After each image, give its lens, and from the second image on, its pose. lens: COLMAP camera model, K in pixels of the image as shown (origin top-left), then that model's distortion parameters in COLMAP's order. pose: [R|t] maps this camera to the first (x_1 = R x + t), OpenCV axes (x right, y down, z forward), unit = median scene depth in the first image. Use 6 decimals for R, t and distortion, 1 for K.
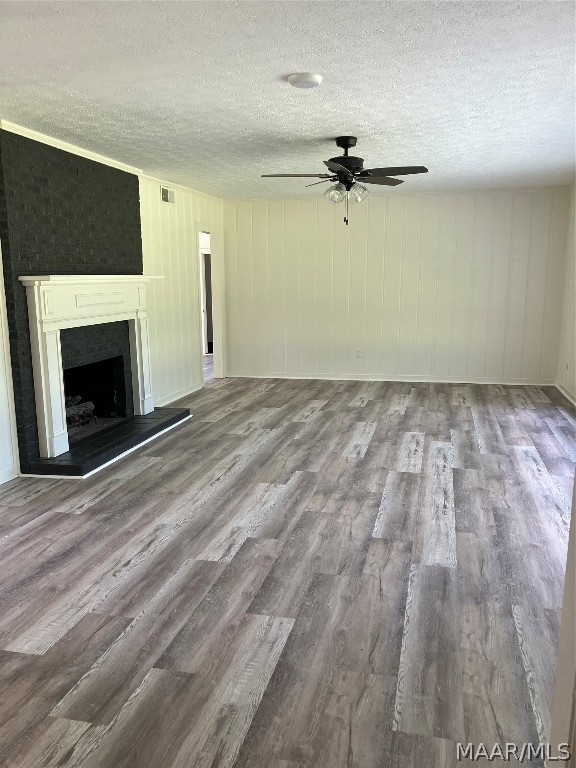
lens RADIAL K [[632.4, 0, 288.6], [0, 632.4, 382.7], [0, 0, 1]] dist [-0.008413, -0.003074]
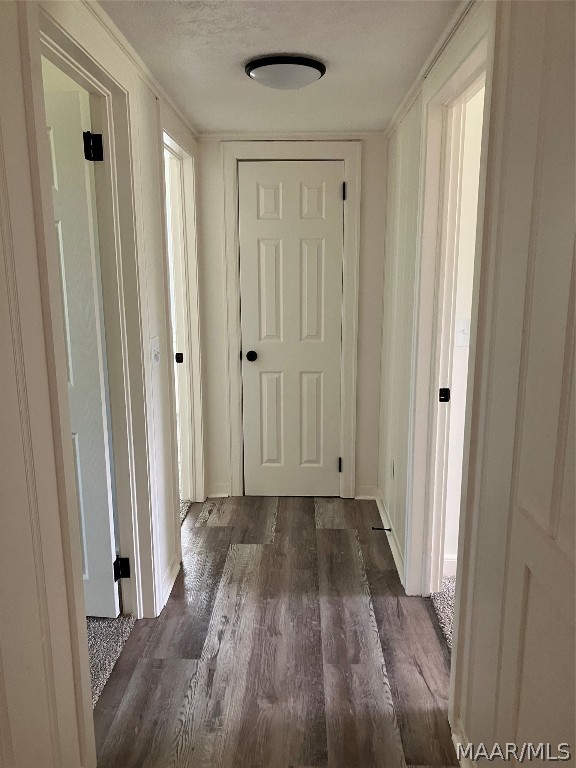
lens RADIAL K [[632.4, 0, 287.7], [0, 632.4, 384.4], [0, 0, 1]] dist [-0.008413, -0.003074]
pose [[-0.966220, 0.184889, -0.179539, 0.429188], [0.119987, 0.939268, 0.321526, -0.304519], [0.228081, 0.289123, -0.929724, 1.798201]]
